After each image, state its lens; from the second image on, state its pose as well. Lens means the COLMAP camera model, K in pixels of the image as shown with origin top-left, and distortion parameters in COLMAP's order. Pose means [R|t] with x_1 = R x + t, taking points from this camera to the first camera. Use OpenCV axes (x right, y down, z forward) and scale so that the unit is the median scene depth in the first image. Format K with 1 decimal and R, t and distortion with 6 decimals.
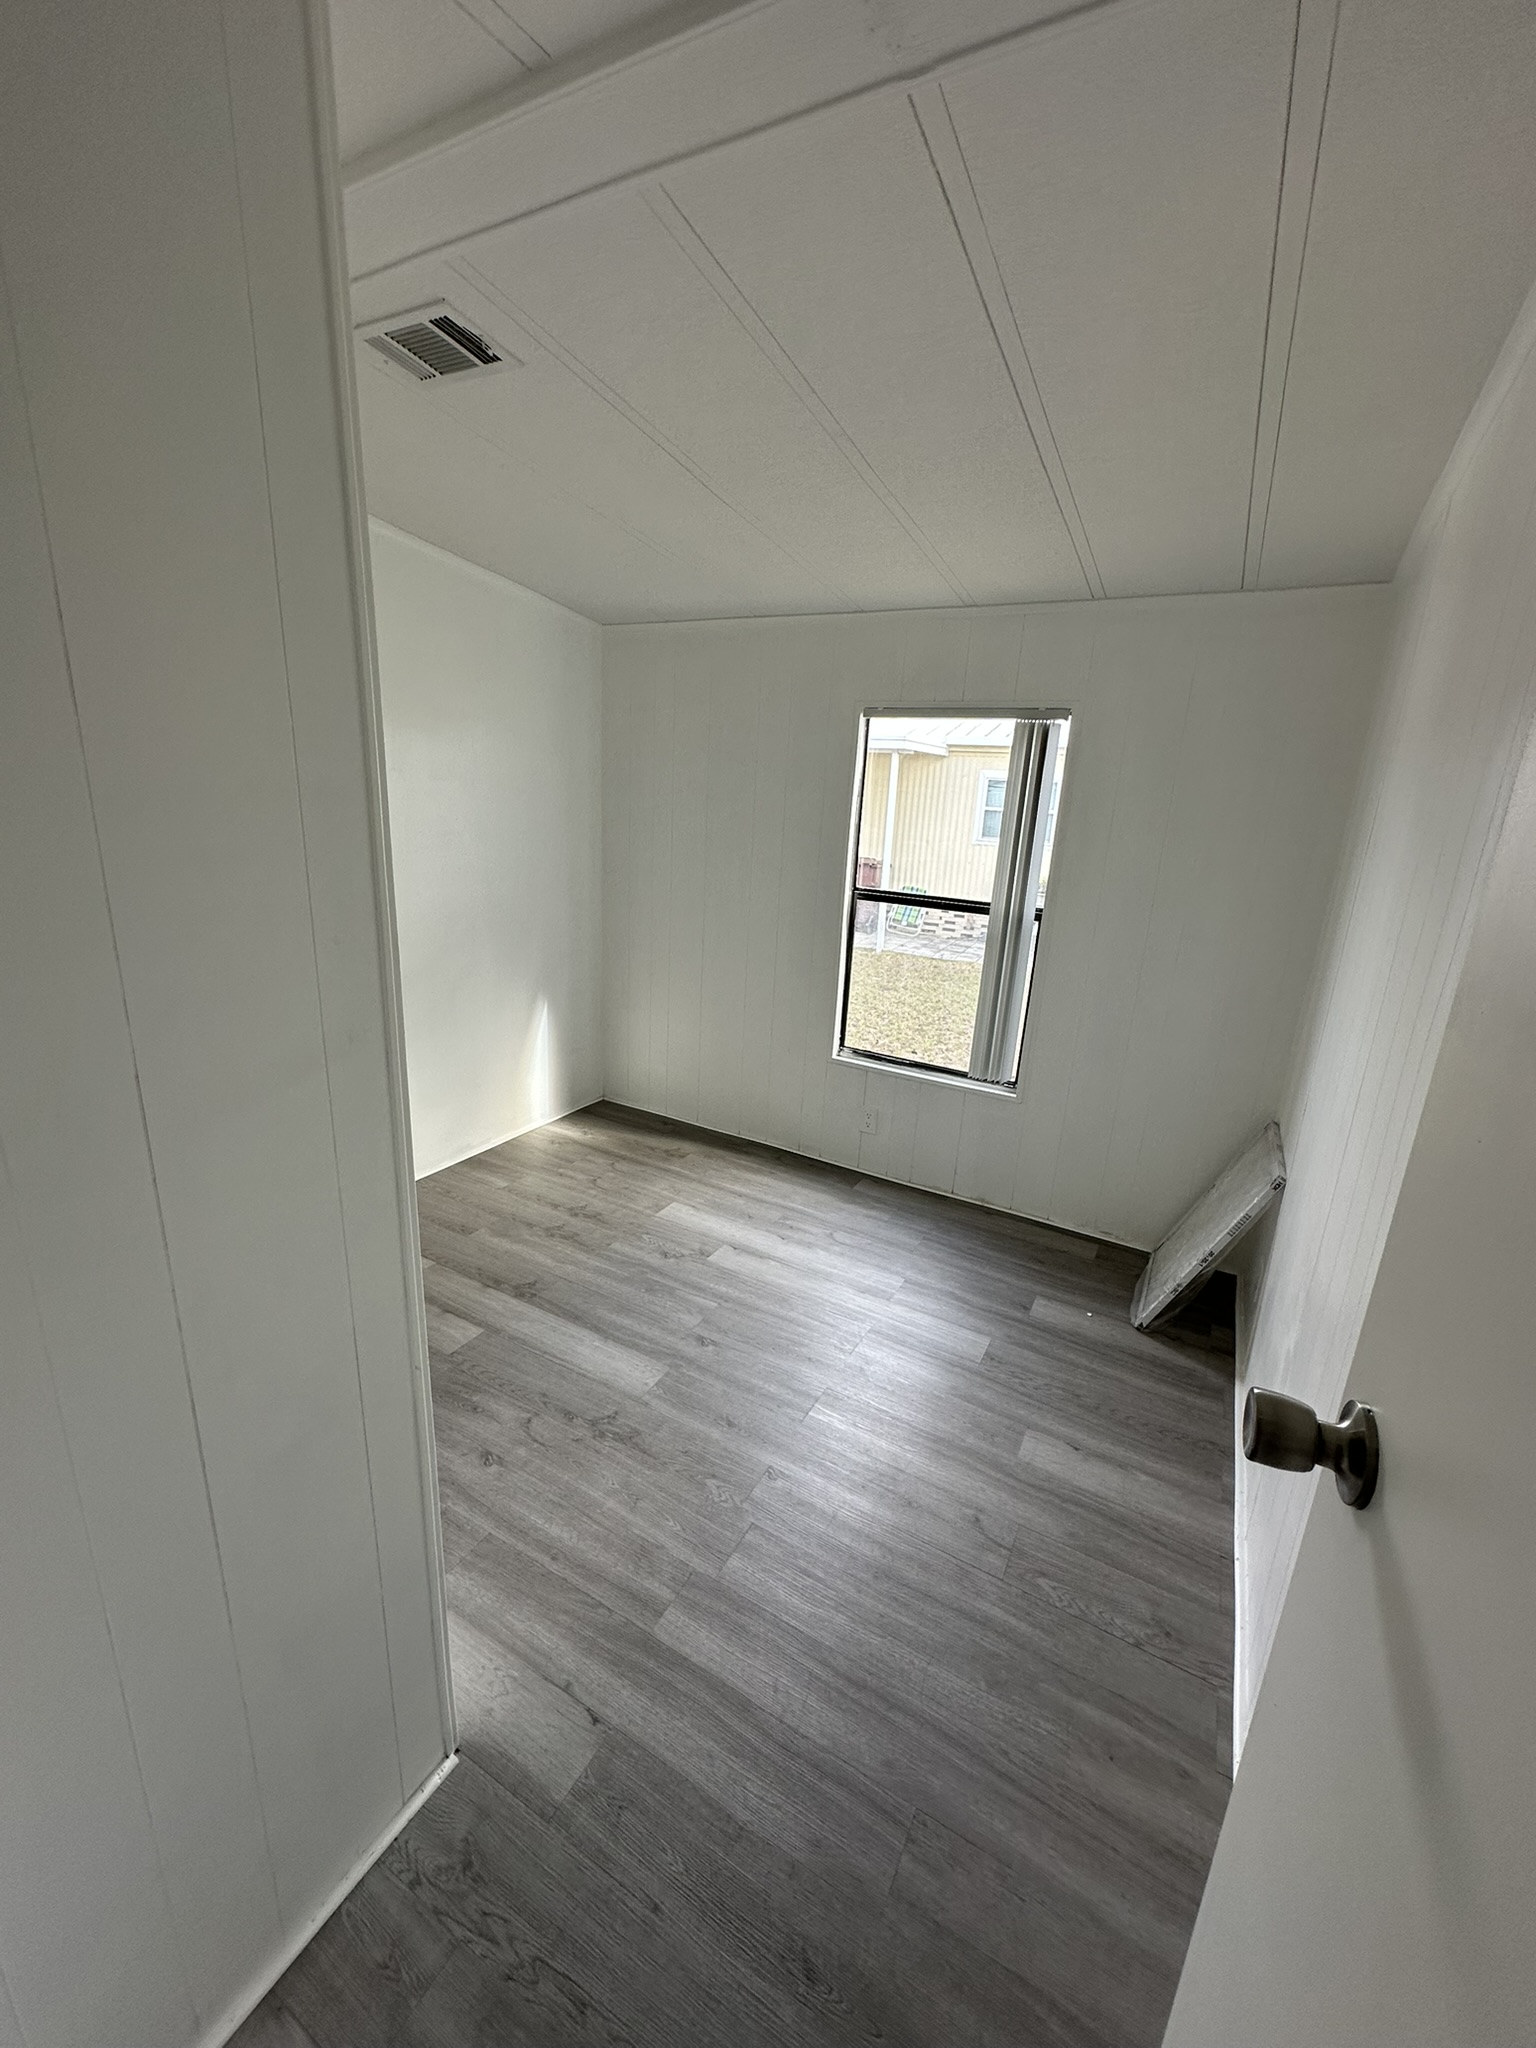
lens RADIAL K [[813.7, 0, 766.2], [0, 813.7, 1017.2], [0, 0, 1]] dist [-0.005463, 0.001407]
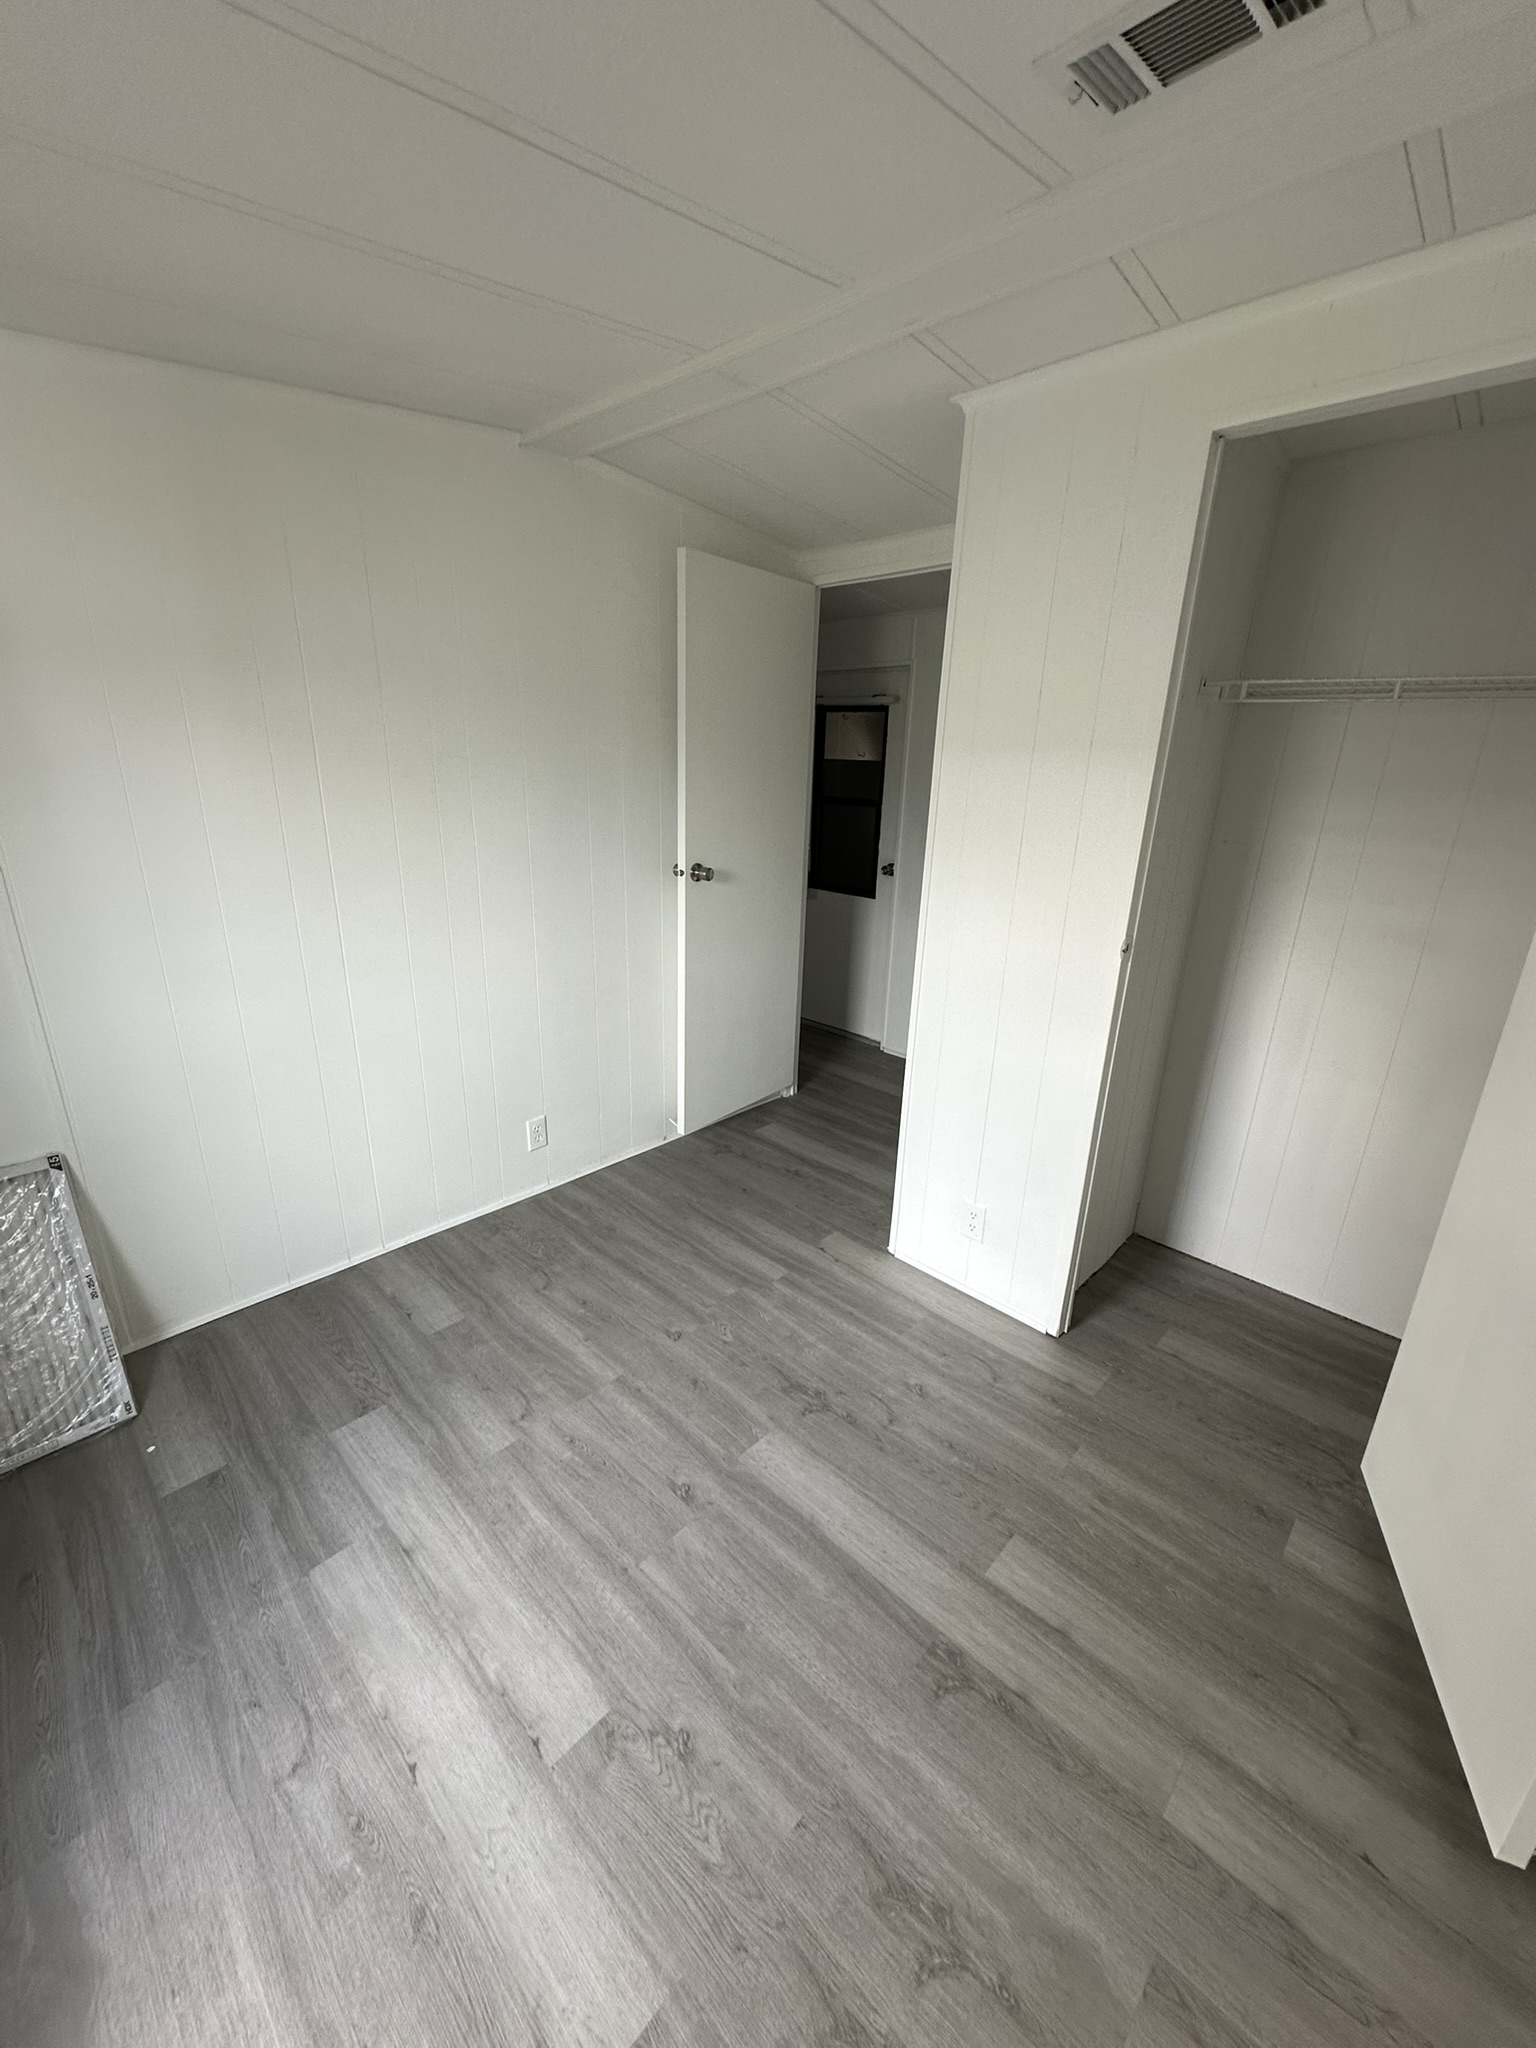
lens RADIAL K [[813.7, 0, 760.3], [0, 813.7, 1024.4], [0, 0, 1]] dist [-0.005463, 0.001407]
pose [[-0.962893, -0.158074, 0.218747, -0.241989], [-0.010480, 0.831808, 0.554964, -0.387589], [-0.269681, 0.532078, -0.802599, 1.365645]]
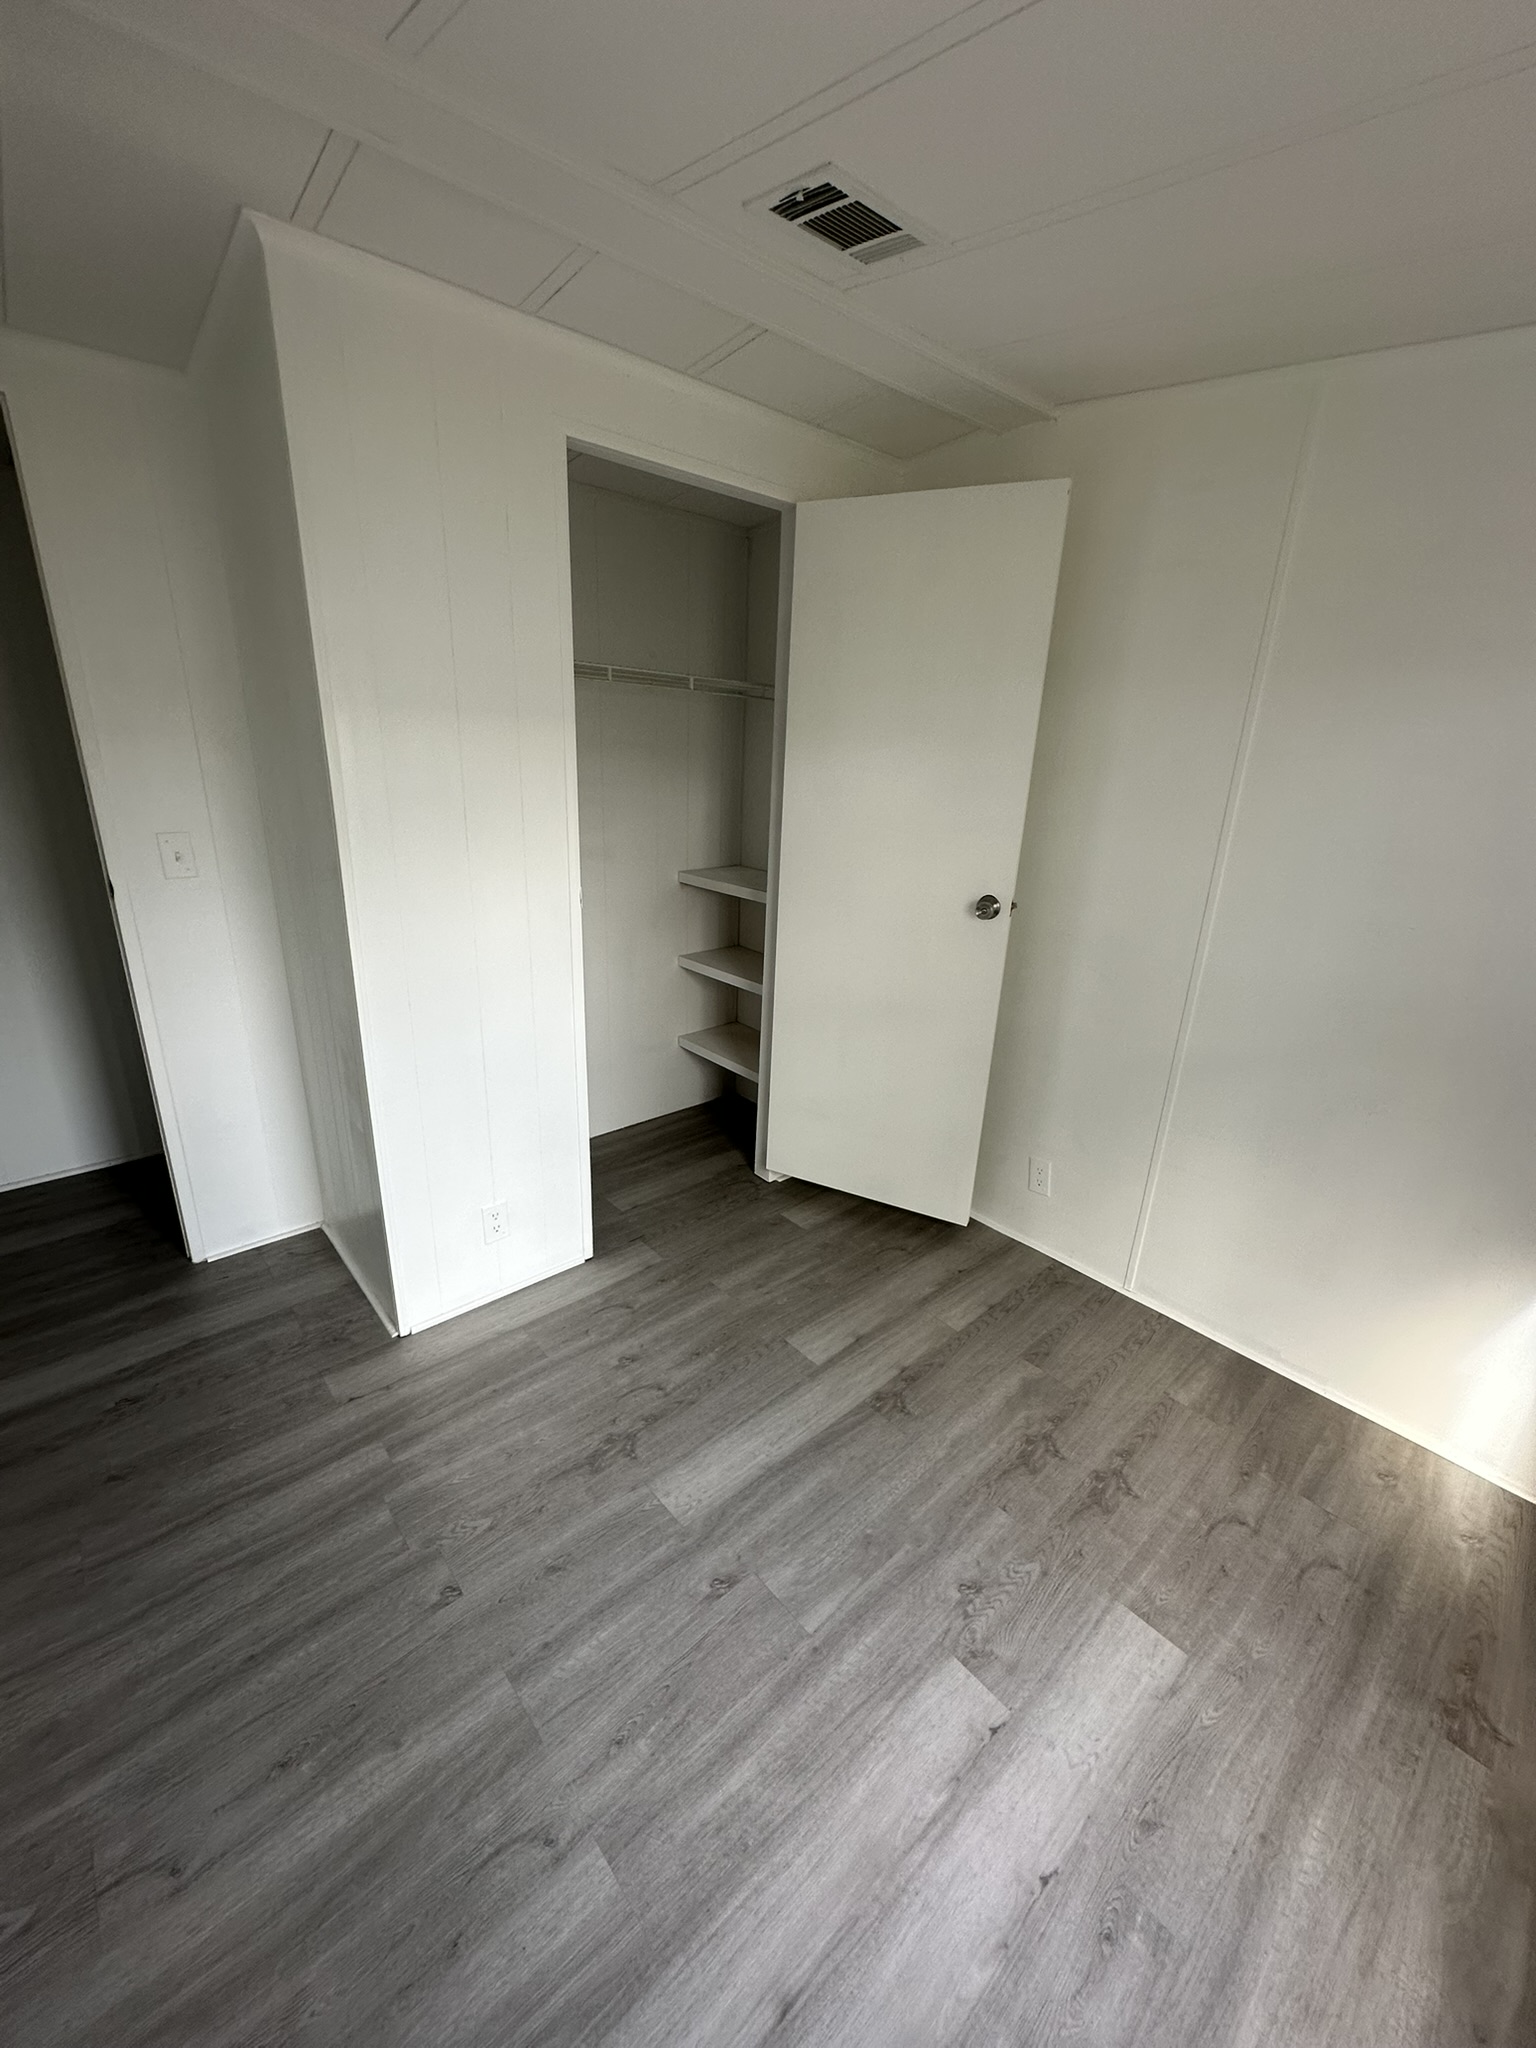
lens RADIAL K [[813.7, 0, 774.2], [0, 813.7, 1023.1], [0, 0, 1]] dist [-0.005463, 0.001407]
pose [[-0.320942, 0.239701, -0.916264, 0.409907], [-0.300006, 0.891894, 0.338409, -0.247883], [0.898328, 0.383495, -0.214335, 1.011294]]
